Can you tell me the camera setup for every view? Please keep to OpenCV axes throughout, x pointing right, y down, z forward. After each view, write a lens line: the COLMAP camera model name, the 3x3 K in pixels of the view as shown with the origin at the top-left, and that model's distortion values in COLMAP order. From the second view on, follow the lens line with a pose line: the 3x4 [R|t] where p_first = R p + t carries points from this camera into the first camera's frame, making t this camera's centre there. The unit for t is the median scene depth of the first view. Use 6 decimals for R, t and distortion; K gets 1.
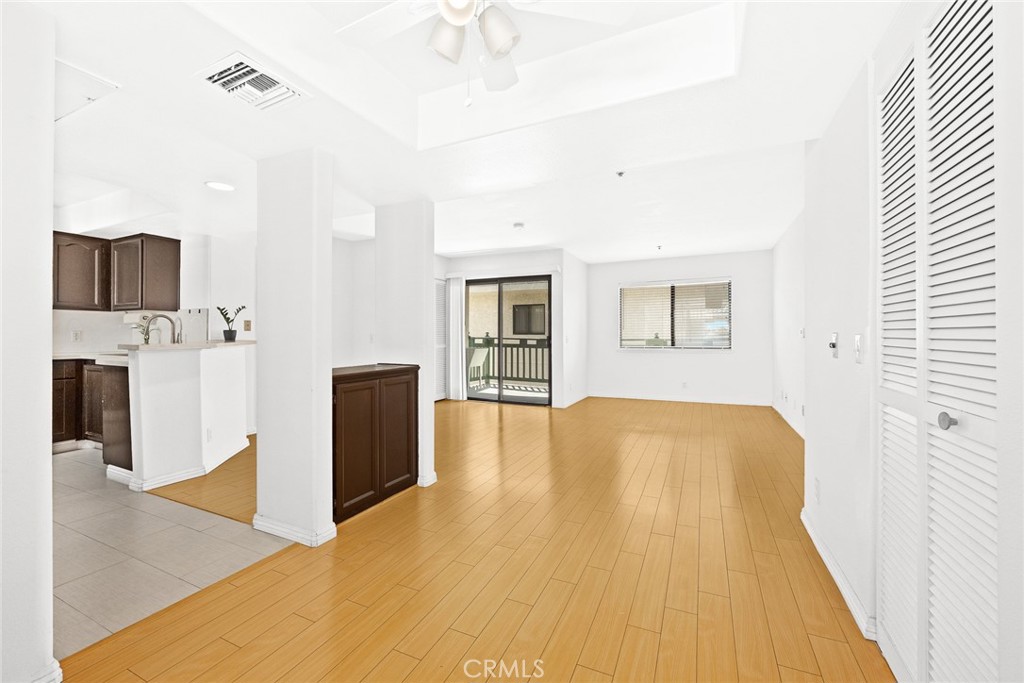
lens RADIAL K [[410.1, 0, 508.7], [0, 410.1, 342.6], [0, 0, 1]] dist [-0.001247, 0.000005]
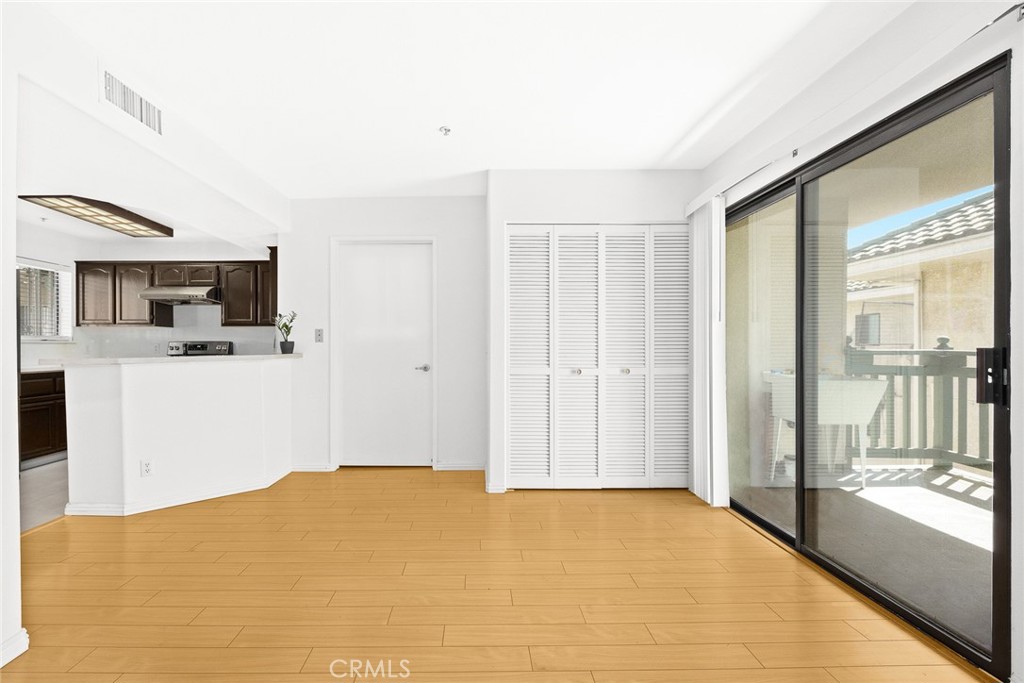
lens RADIAL K [[423.2, 0, 479.5], [0, 423.2, 348.7], [0, 0, 1]] dist [-0.005794, -0.000206]
pose [[0.430512, 0.002303, -0.902582, 0.160370], [-0.013418, 0.999903, -0.003849, -0.010596], [0.902485, 0.013768, 0.430501, 0.592329]]
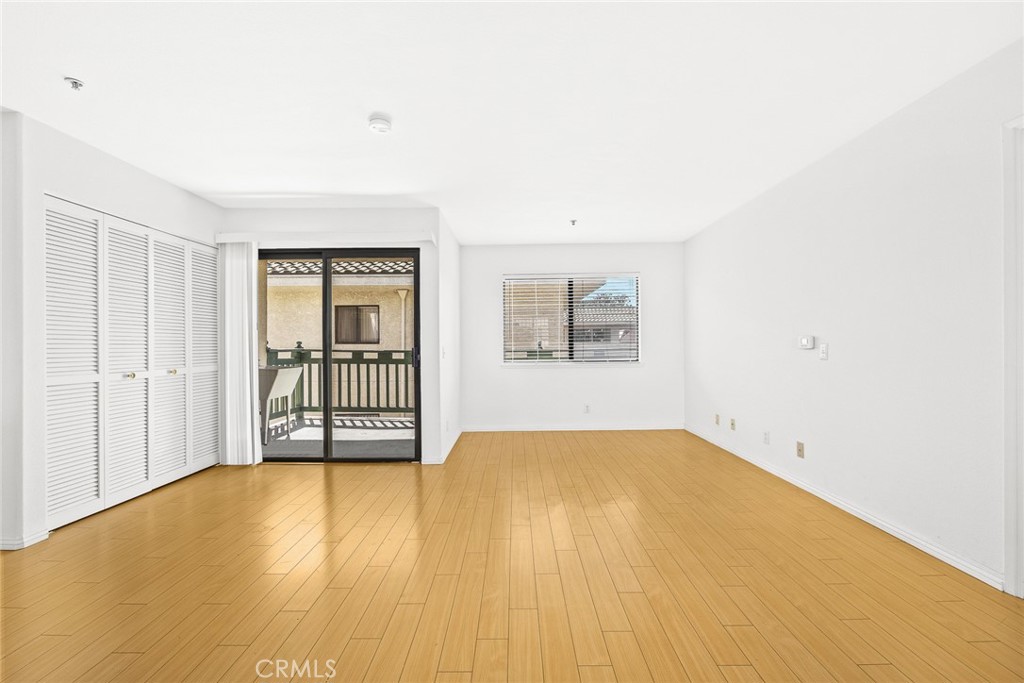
lens RADIAL K [[410.1, 0, 508.7], [0, 410.1, 342.6], [0, 0, 1]] dist [-0.001247, 0.000005]
pose [[0.909297, -0.005988, 0.416105, -0.027051], [0.014401, 0.999750, -0.017083, -0.010091], [-0.415899, 0.021526, 0.909156, 0.340752]]
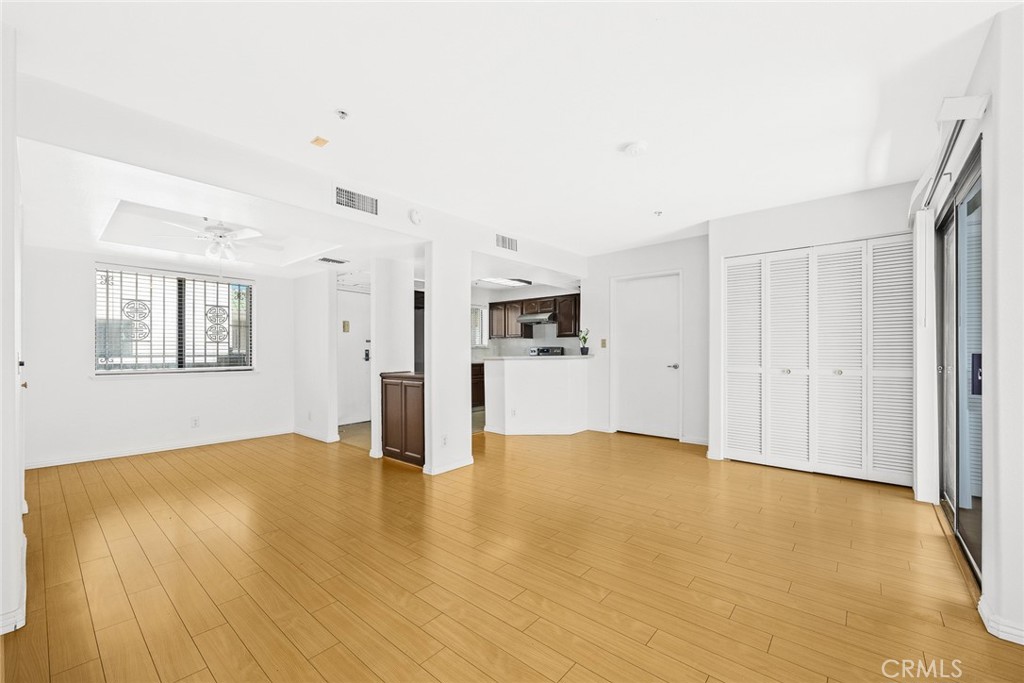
lens RADIAL K [[408.6, 0, 517.2], [0, 408.6, 350.6], [0, 0, 1]] dist [-0.001473, -0.000090]
pose [[-0.251624, 0.000772, -0.967825, 0.399062], [-0.014040, 0.999892, 0.004448, -0.013621], [0.967723, 0.014707, -0.251586, 0.676075]]
